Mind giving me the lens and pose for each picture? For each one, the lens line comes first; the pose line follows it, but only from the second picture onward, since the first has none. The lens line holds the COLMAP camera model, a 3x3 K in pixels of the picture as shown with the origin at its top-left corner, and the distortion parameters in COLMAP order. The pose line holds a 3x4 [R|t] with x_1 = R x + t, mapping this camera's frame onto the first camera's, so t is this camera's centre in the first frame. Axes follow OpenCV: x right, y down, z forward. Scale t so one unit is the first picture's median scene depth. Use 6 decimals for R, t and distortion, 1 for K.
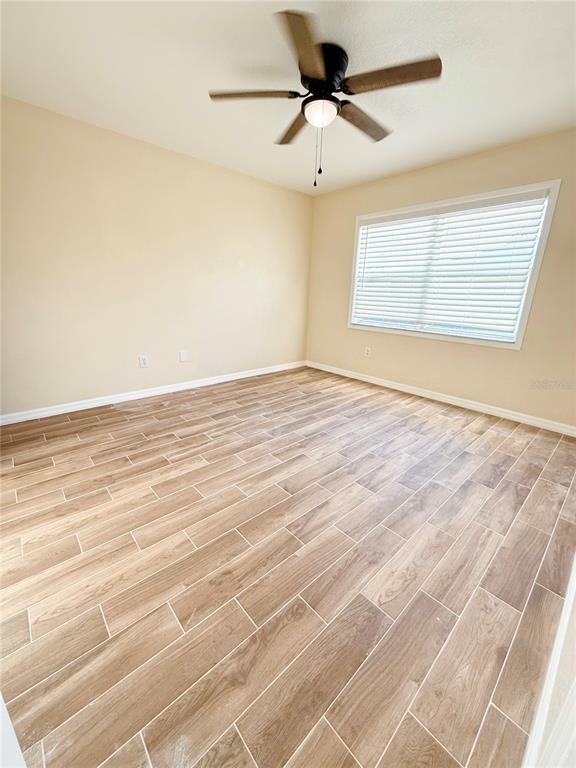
lens RADIAL K [[306.1, 0, 289.0], [0, 306.1, 381.7], [0, 0, 1]] dist [-0.001111, 0.000336]
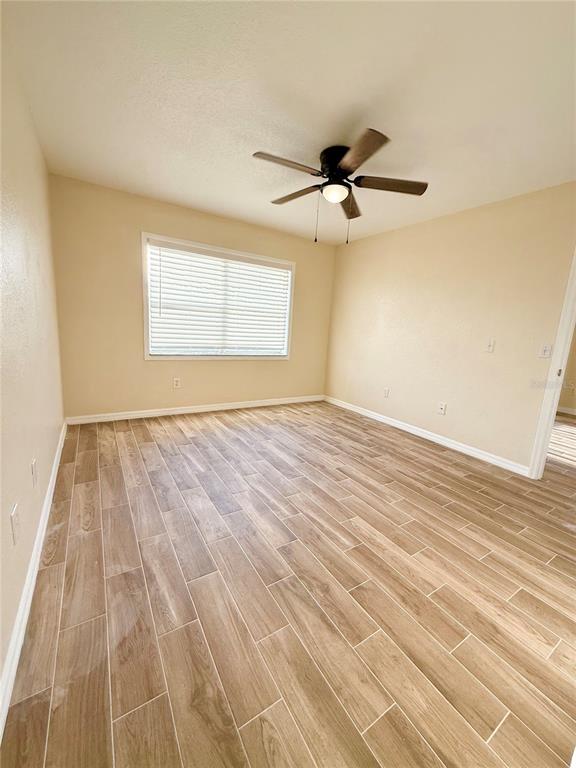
lens RADIAL K [[306.1, 0, 289.0], [0, 306.1, 381.7], [0, 0, 1]] dist [-0.001111, 0.000336]
pose [[0.177855, -0.191368, 0.965270, -1.087471], [0.225982, 0.962637, 0.149208, -0.305481], [-0.957758, 0.191597, 0.214455, 0.893412]]
